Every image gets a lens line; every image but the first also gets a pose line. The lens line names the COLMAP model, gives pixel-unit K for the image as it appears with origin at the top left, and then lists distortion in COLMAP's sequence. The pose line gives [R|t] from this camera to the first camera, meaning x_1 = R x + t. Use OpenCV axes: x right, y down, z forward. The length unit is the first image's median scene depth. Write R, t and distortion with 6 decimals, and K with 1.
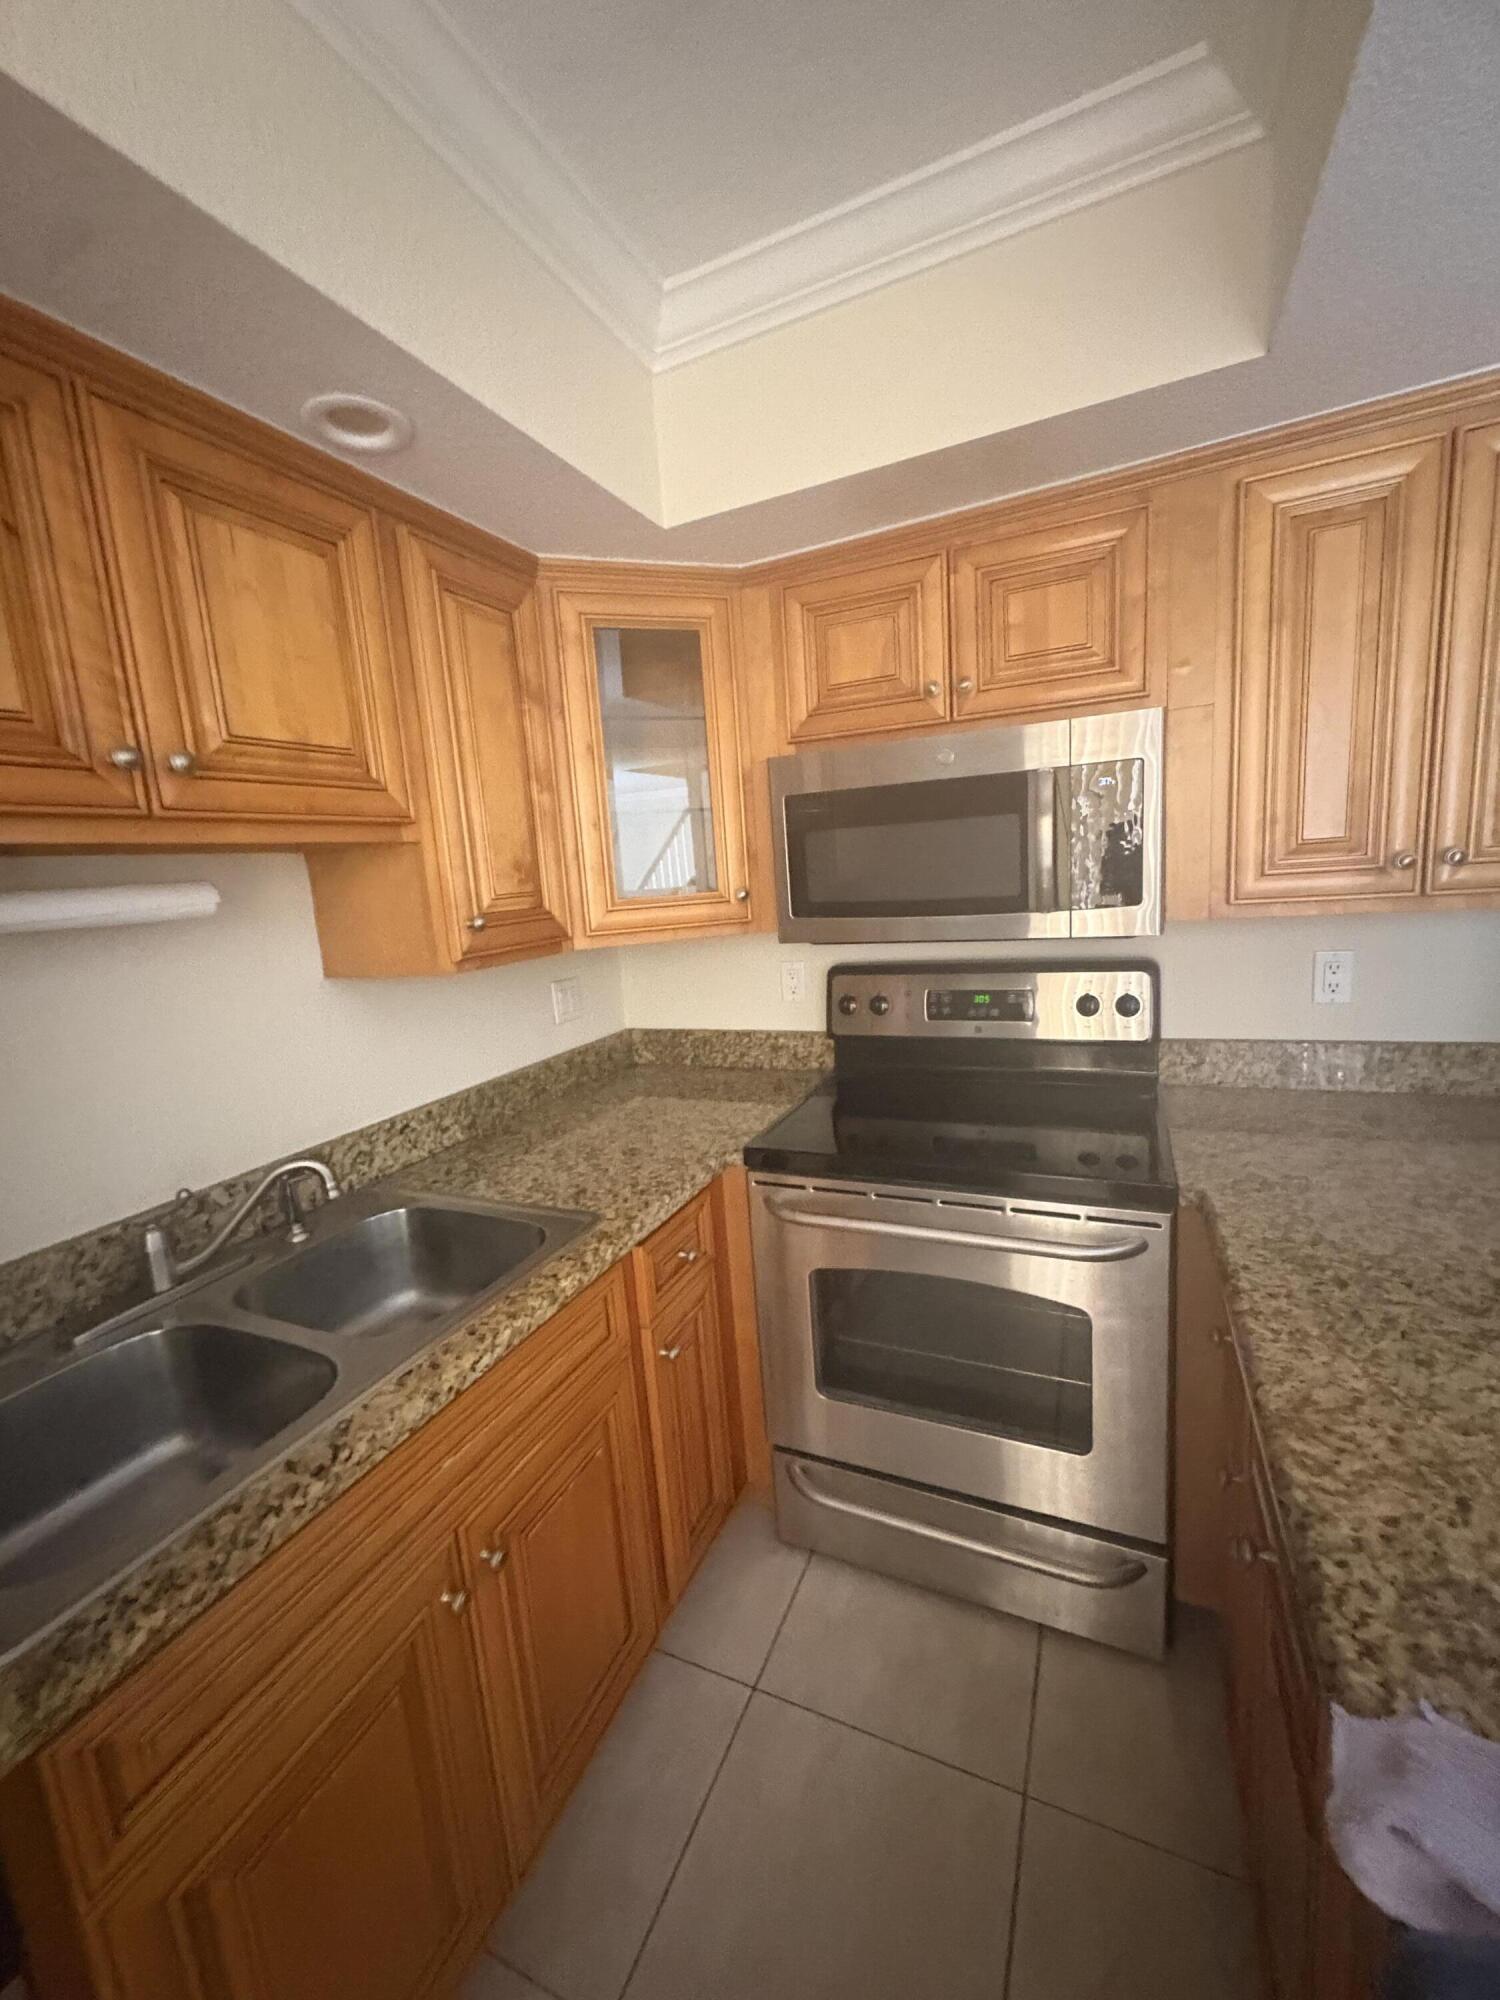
lens RADIAL K [[798.7, 0, 750.9], [0, 798.7, 998.2], [0, 0, 1]] dist [0.003111, 0.000063]
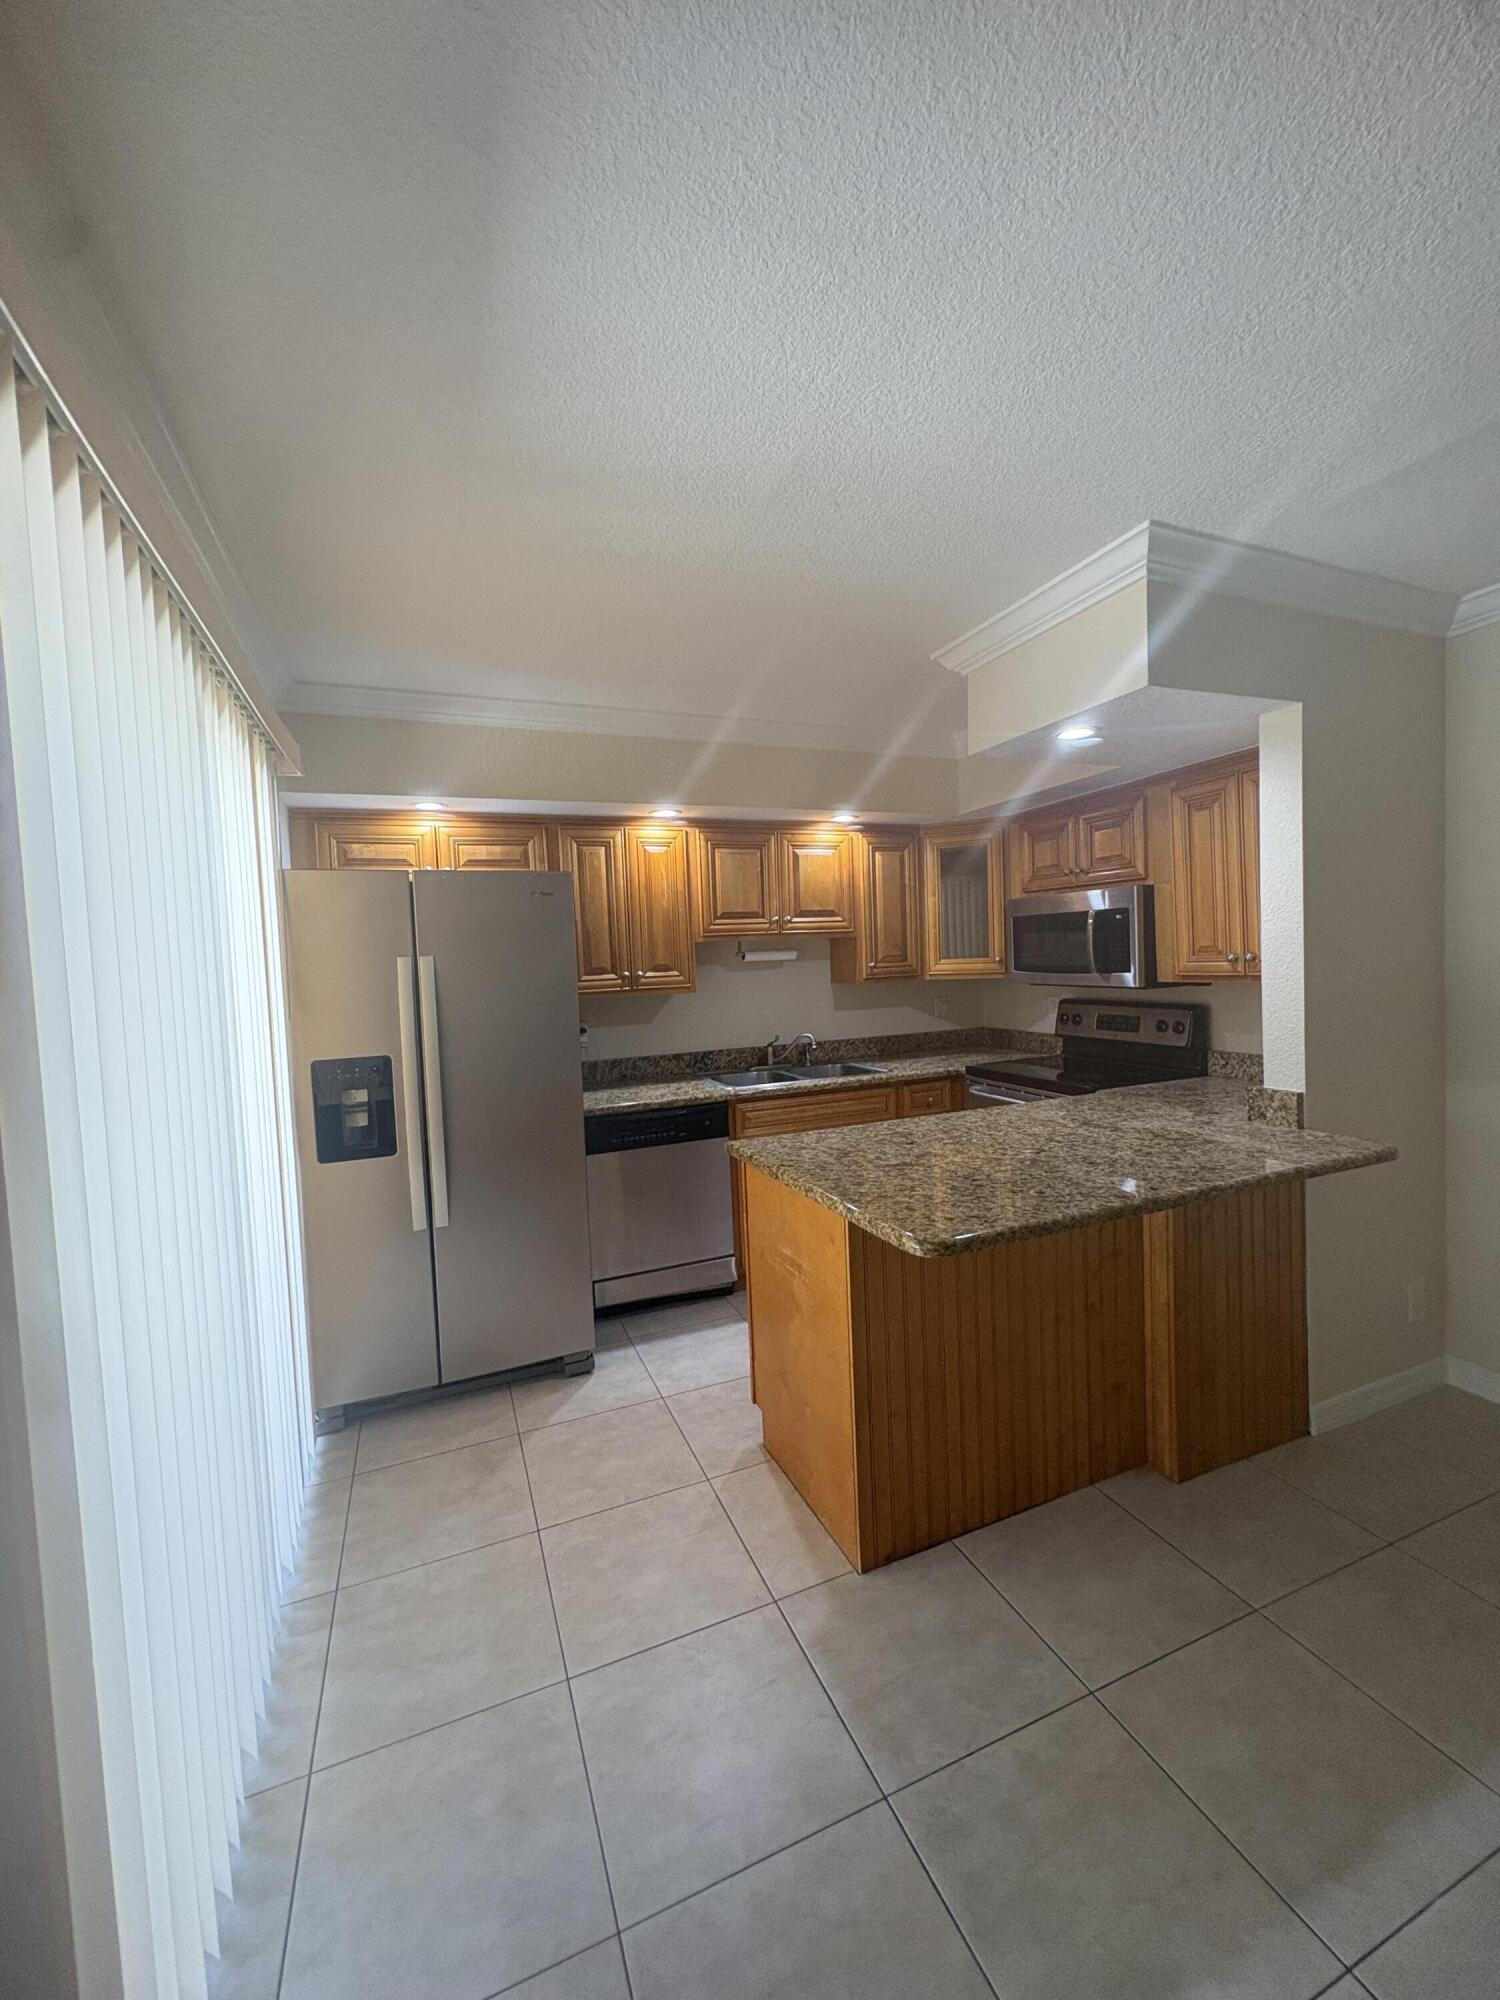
lens RADIAL K [[798.7, 0, 755.0], [0, 798.7, 1000.4], [0, 0, 1]] dist [0.003111, 0.000063]
pose [[0.728921, 0.077747, -0.680168, 1.021721], [-0.118849, 0.992815, -0.013883, 0.090961], [0.674202, 0.090956, 0.732925, -1.062228]]
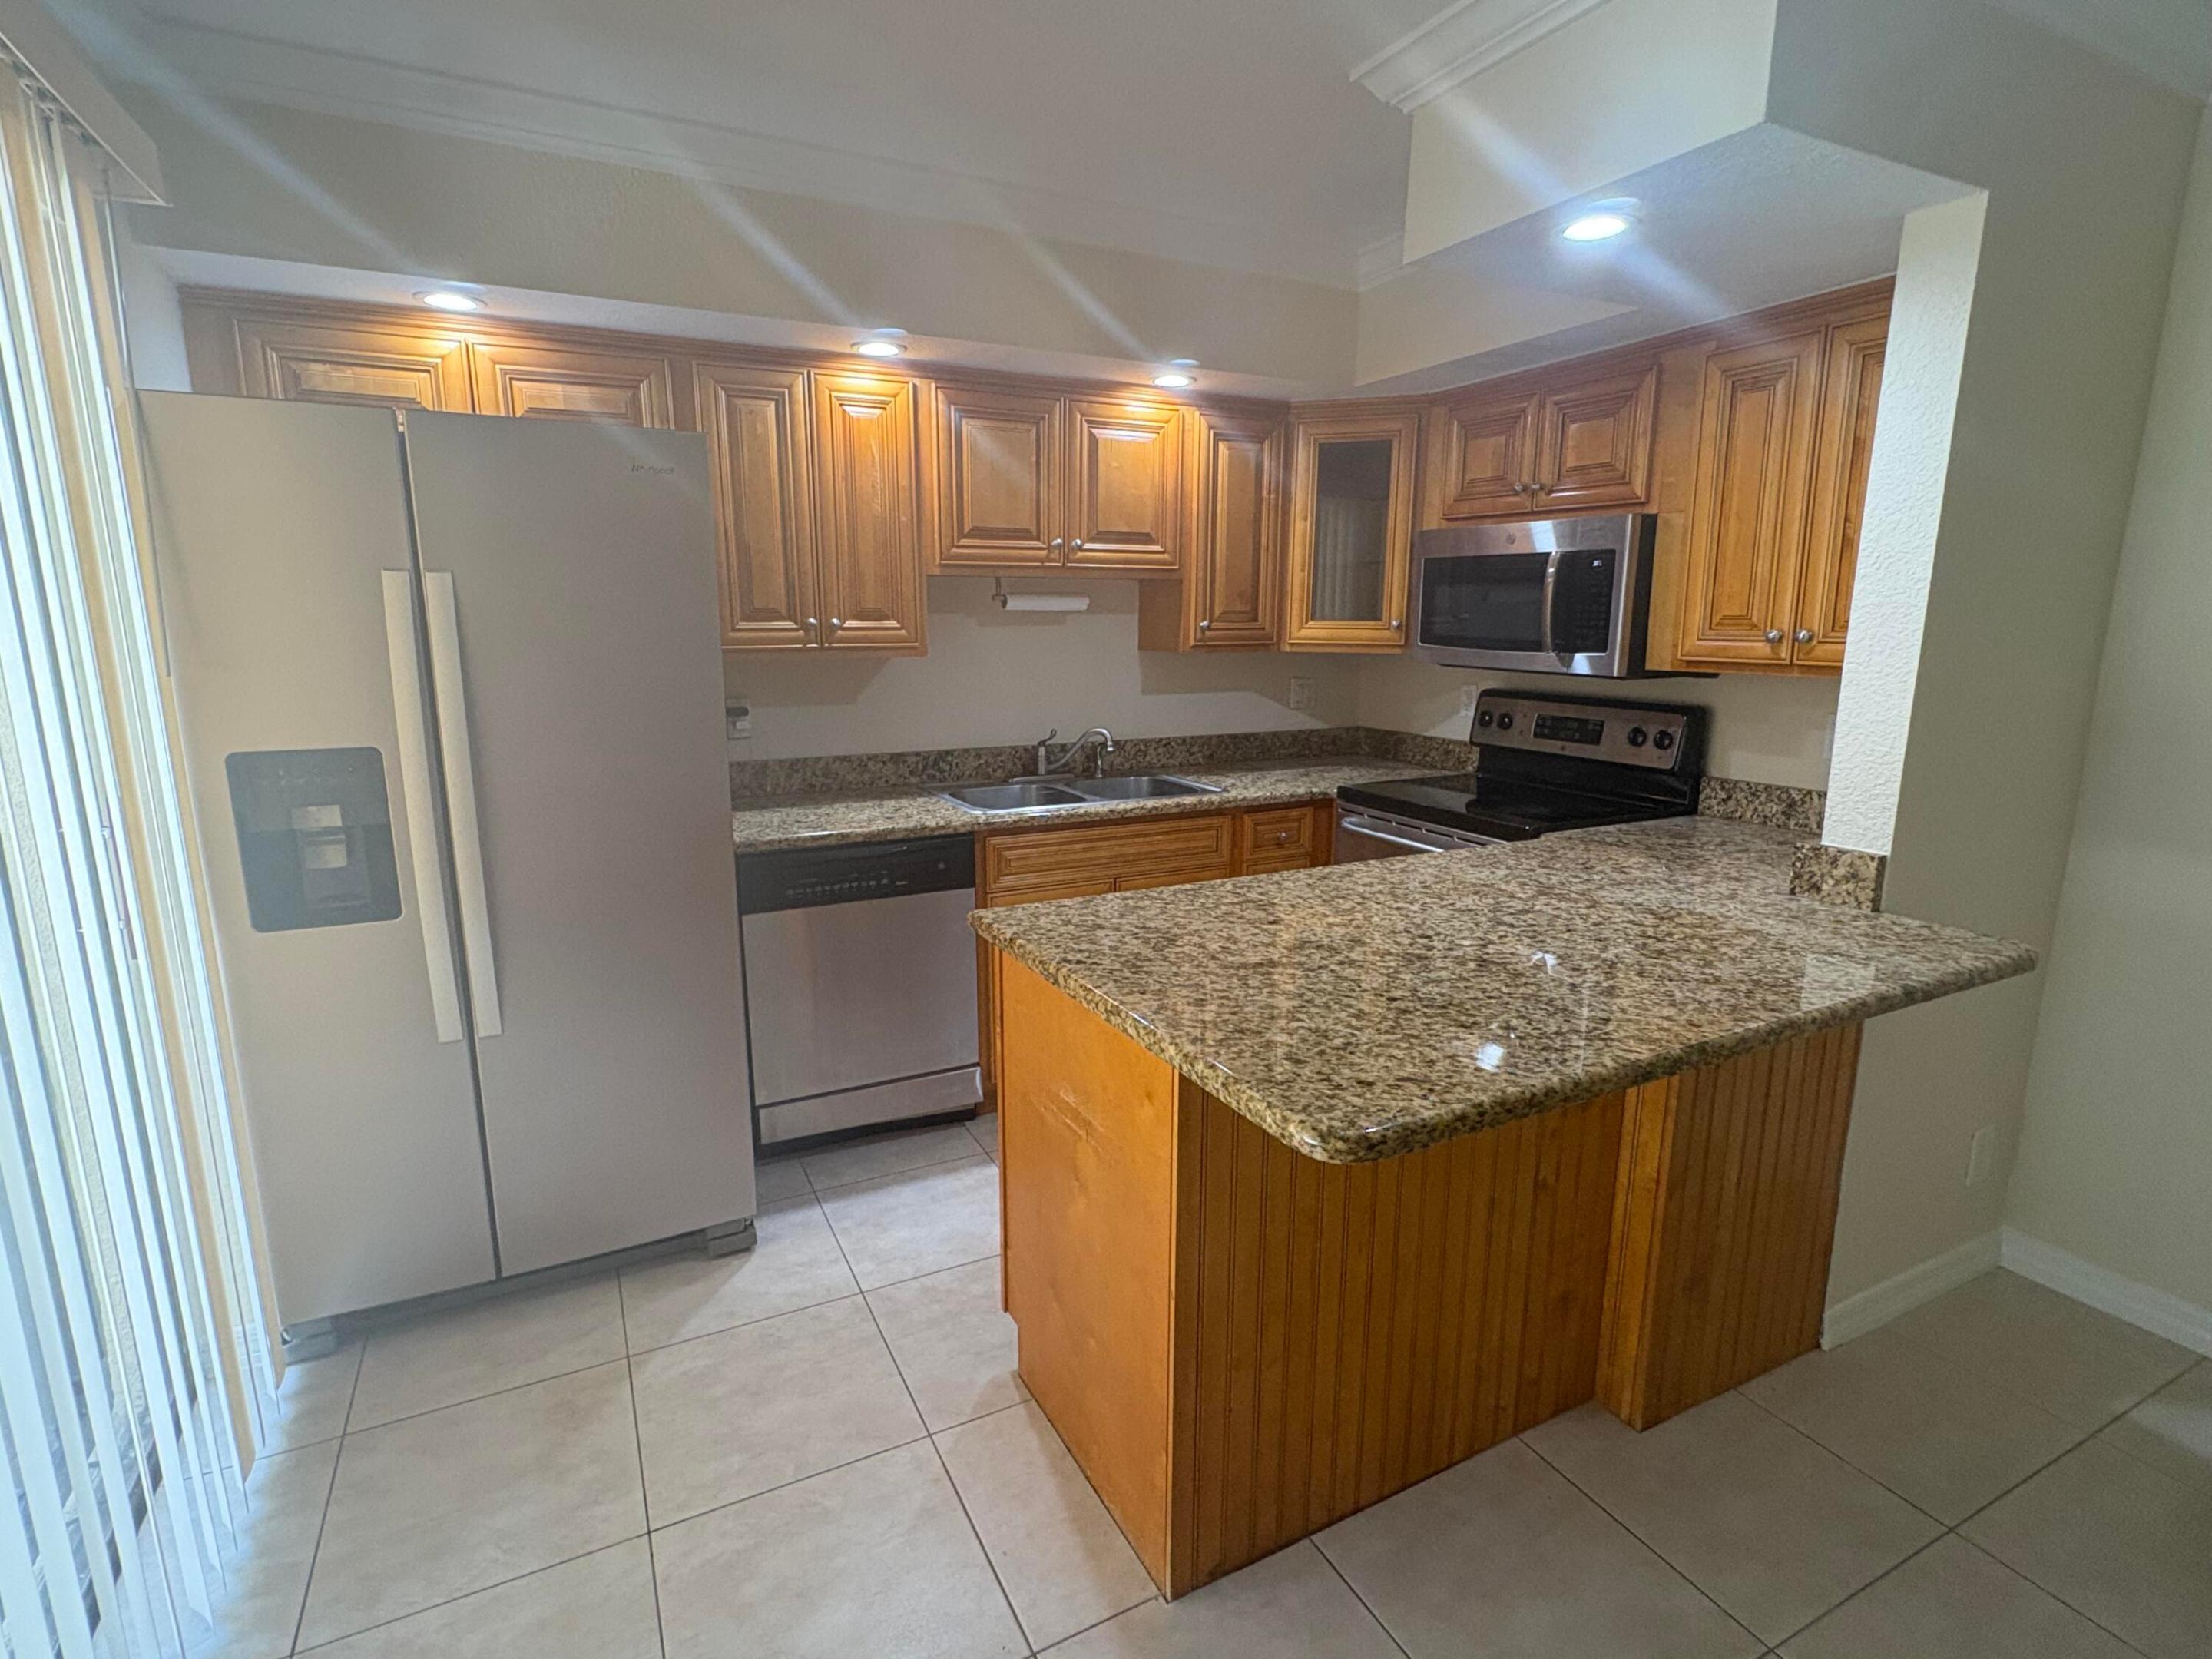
lens RADIAL K [[1091.6, 0, 1102.0], [0, 1091.6, 838.0], [0, 0, 1]] dist [0.000605, -0.000649]
pose [[0.776369, 0.198942, -0.598058, 0.840480], [-0.155942, 0.980008, 0.123560, 0.085255], [0.610683, -0.002665, 0.791871, -0.881580]]
